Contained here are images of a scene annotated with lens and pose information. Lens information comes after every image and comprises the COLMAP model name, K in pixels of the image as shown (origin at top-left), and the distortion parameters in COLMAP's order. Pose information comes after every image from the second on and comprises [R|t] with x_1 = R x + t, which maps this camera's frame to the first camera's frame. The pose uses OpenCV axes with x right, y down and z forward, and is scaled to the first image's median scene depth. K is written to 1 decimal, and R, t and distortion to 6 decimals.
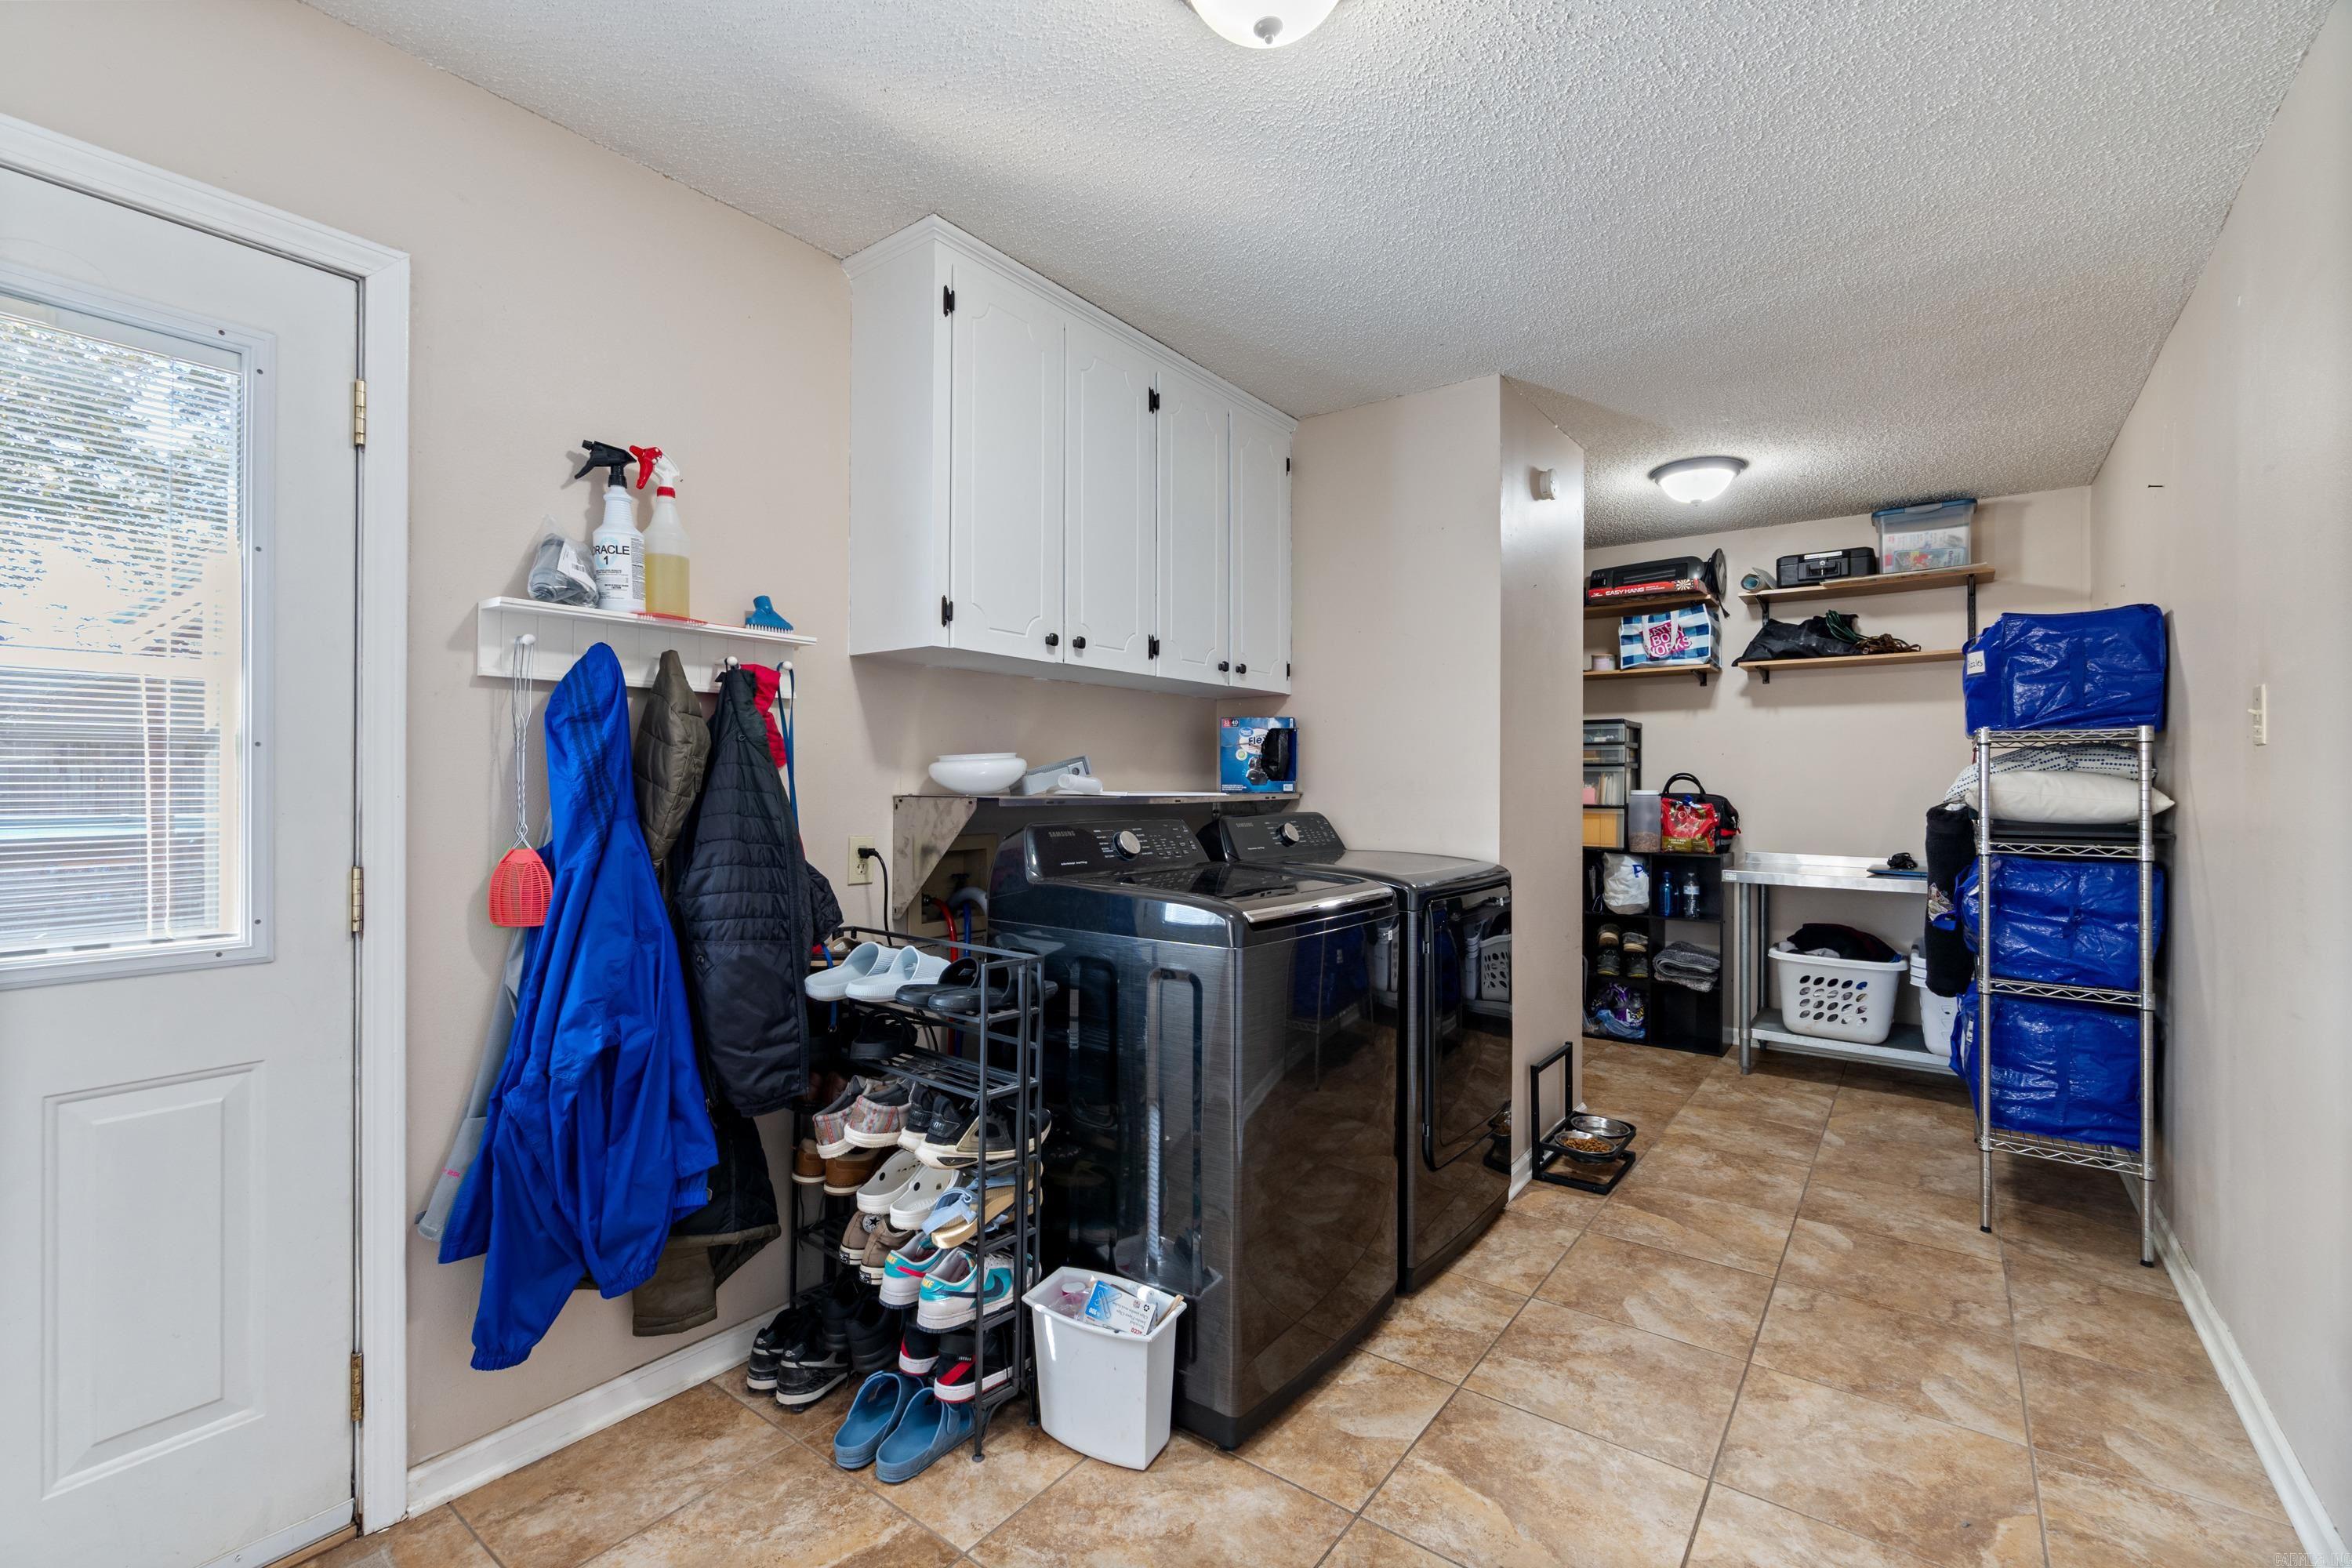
lens RADIAL K [[1017.3, 0, 1173.7], [0, 1017.3, 777.7], [0, 0, 1]] dist [-0.009372, 0.002630]
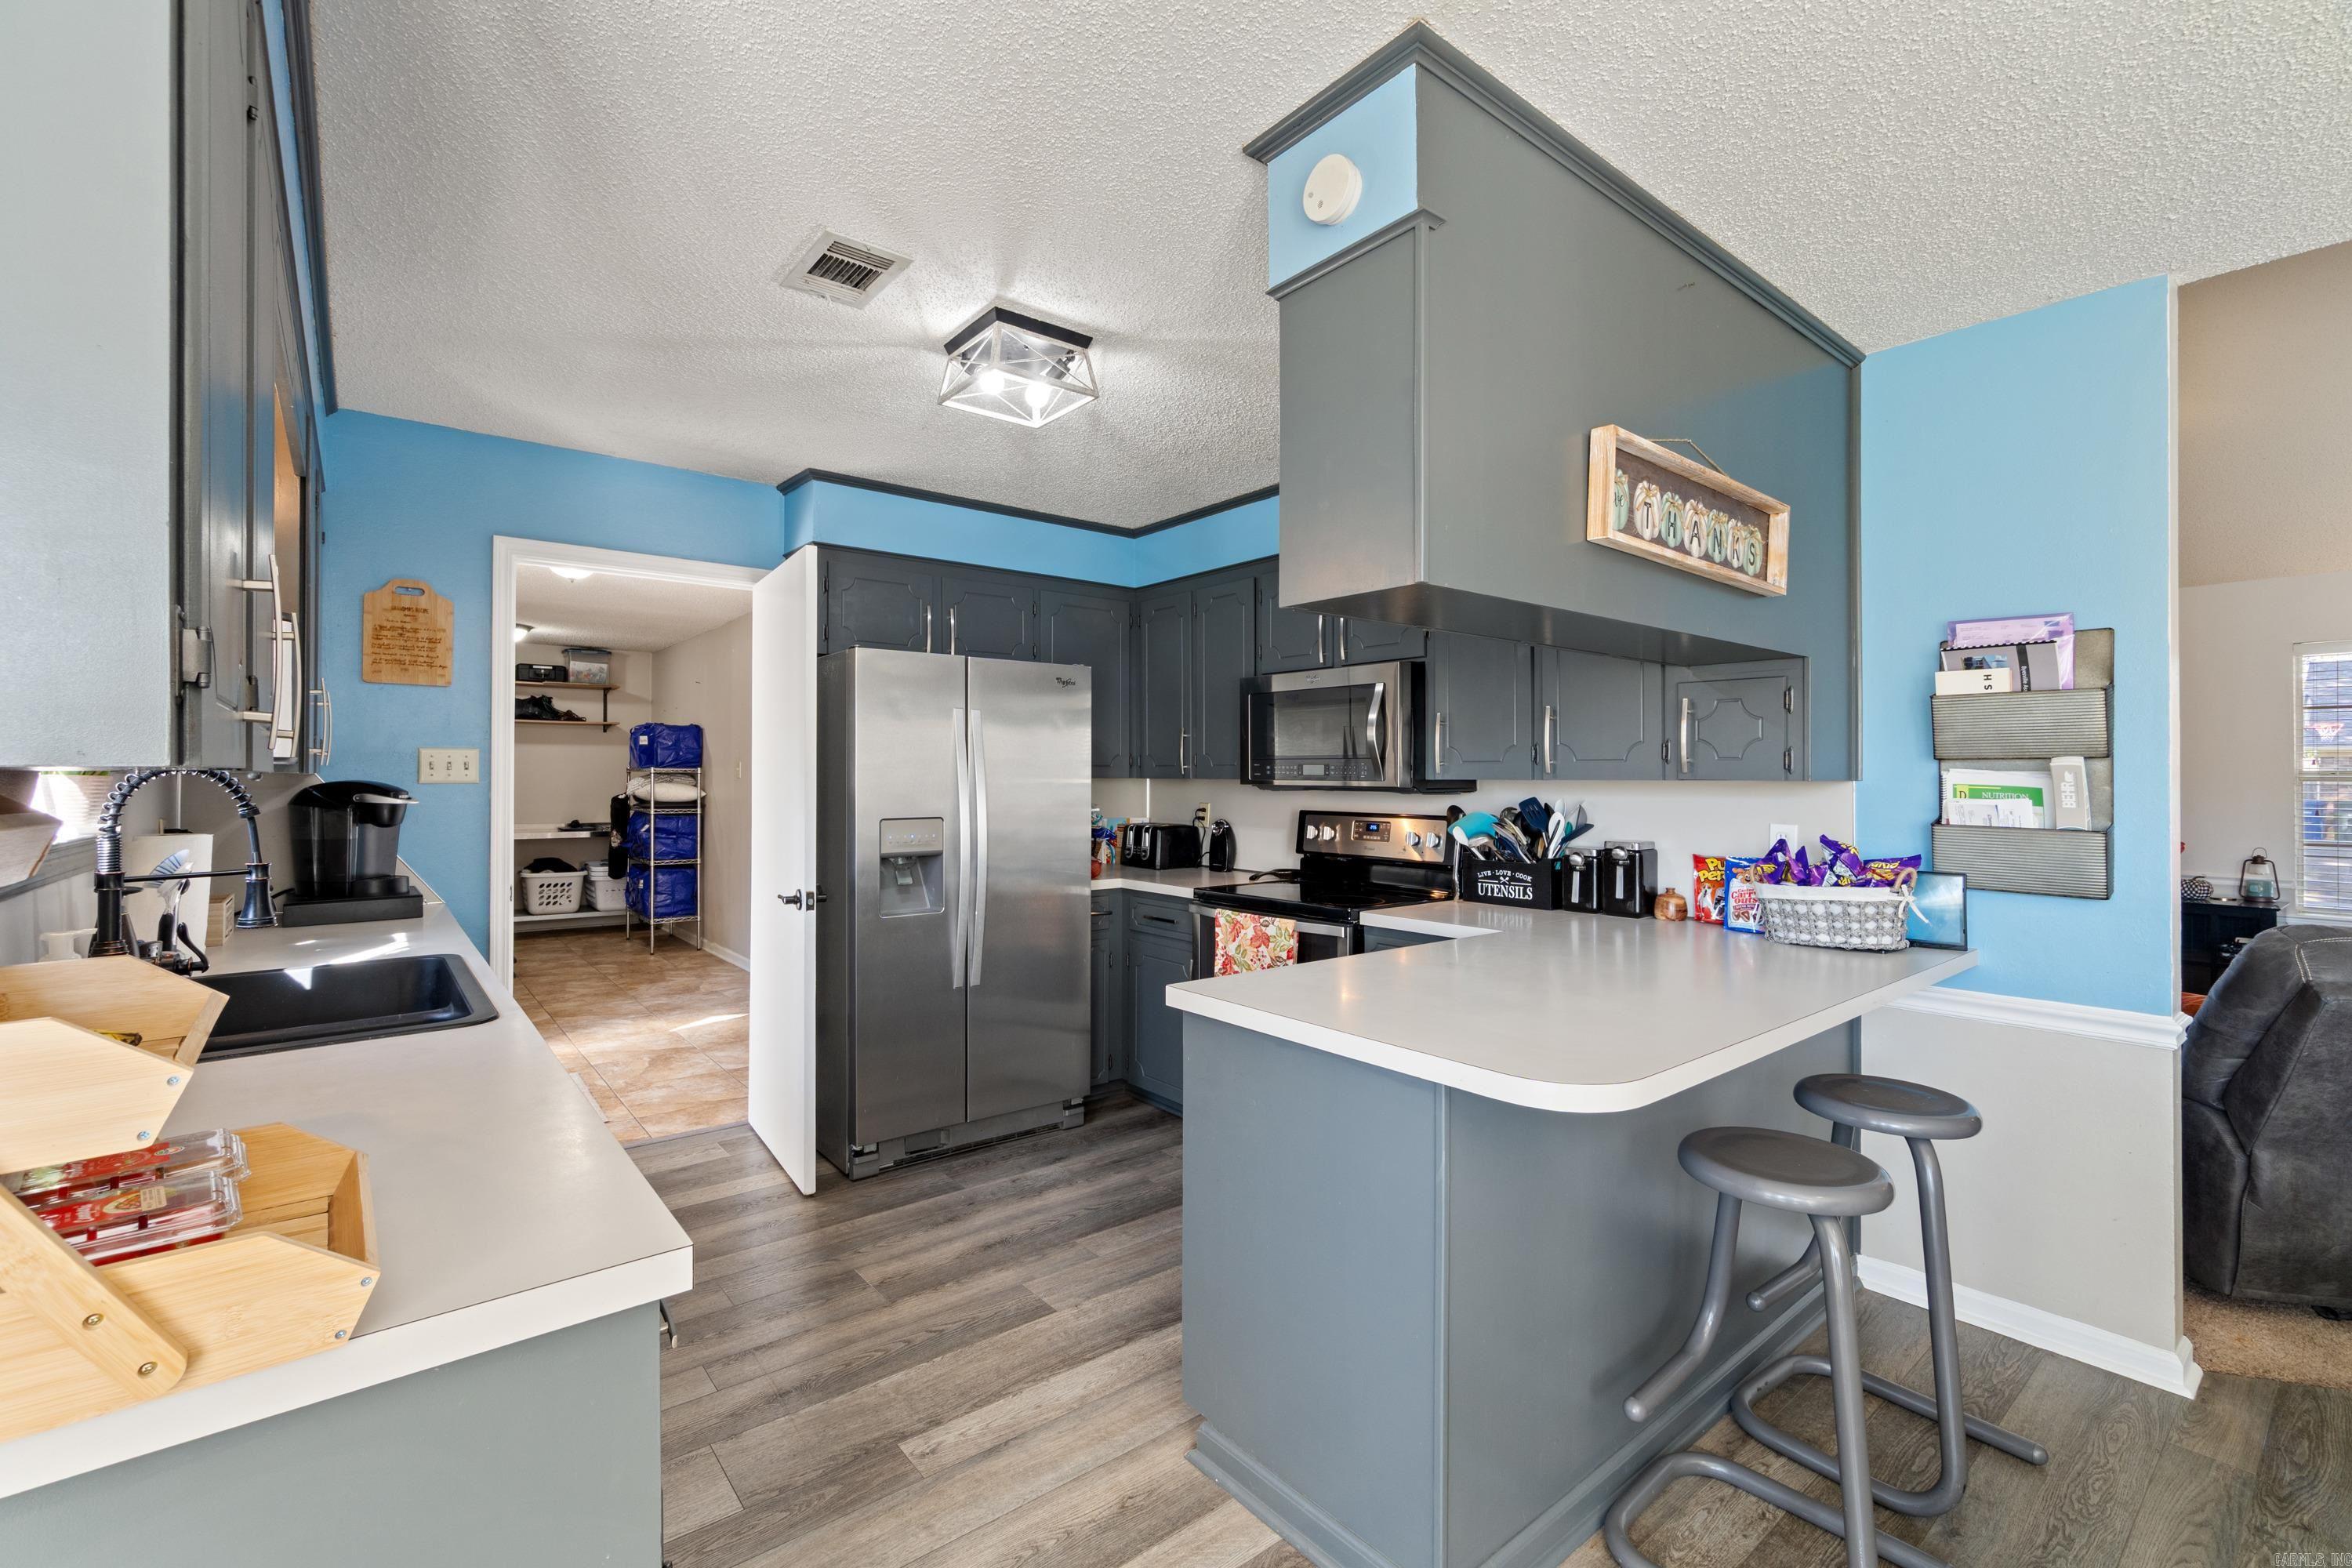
lens RADIAL K [[1017.3, 0, 1172.5], [0, 1017.3, 776.6], [0, 0, 1]] dist [-0.009372, 0.002630]
pose [[0.235183, 0.001245, 0.971950, -1.111067], [-0.010280, 0.999946, 0.001206, -0.030614], [-0.971897, -0.010275, 0.235183, -0.722120]]
